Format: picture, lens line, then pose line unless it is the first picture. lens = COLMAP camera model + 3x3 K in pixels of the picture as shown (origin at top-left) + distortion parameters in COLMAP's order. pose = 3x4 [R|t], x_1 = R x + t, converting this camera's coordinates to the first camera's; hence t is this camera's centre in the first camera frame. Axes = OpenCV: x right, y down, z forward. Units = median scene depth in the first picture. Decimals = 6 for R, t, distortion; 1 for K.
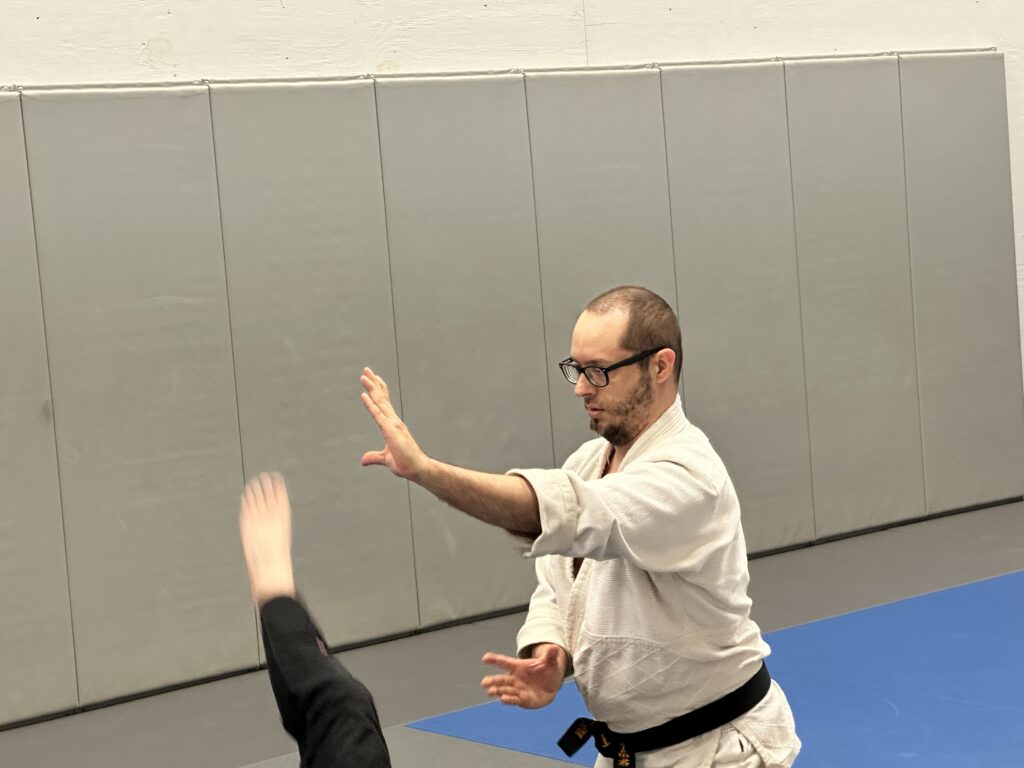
lens RADIAL K [[2284.3, 0, 512.0], [0, 2284.3, 384.0], [0, 0, 1]] dist [0.264398, -0.795568]
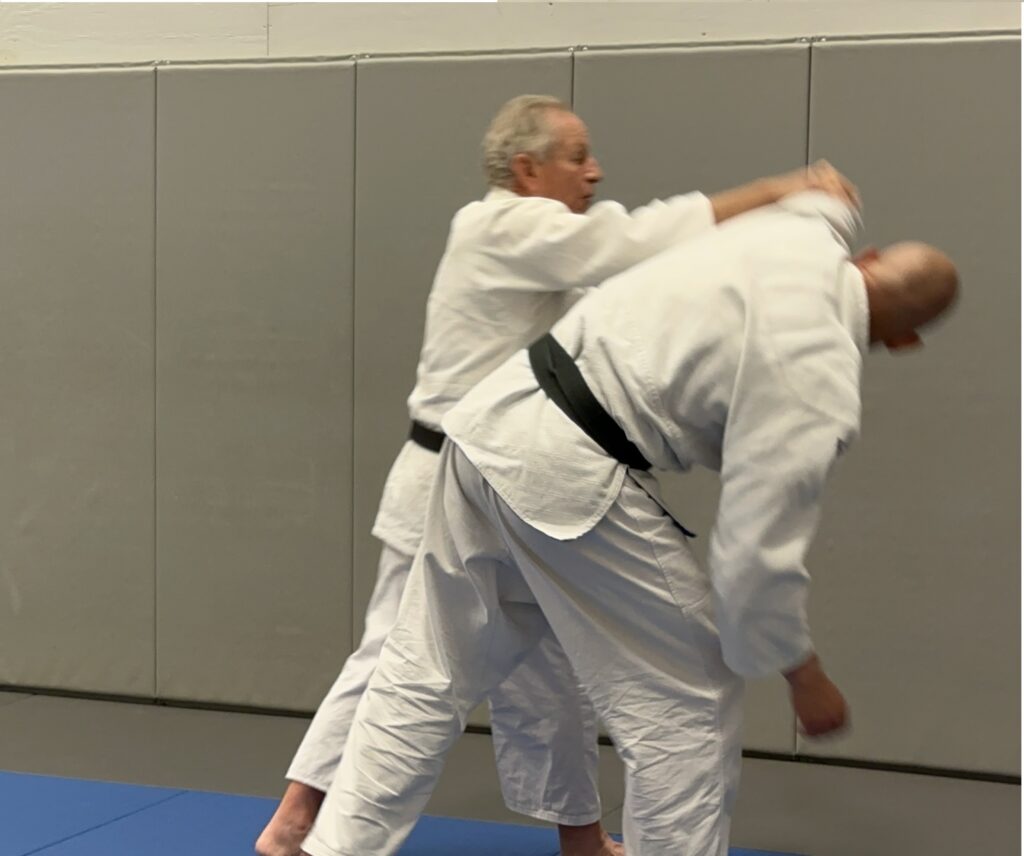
lens RADIAL K [[2515.6, 0, 467.3], [0, 2515.6, 427.2], [0, 0, 1]] dist [0.102833, 0.189359]
pose [[0.448332, 0.155618, -0.880217, 0.855095], [-0.104309, 0.987109, 0.121387, -0.125887], [0.887760, 0.037393, 0.458785, 0.669639]]
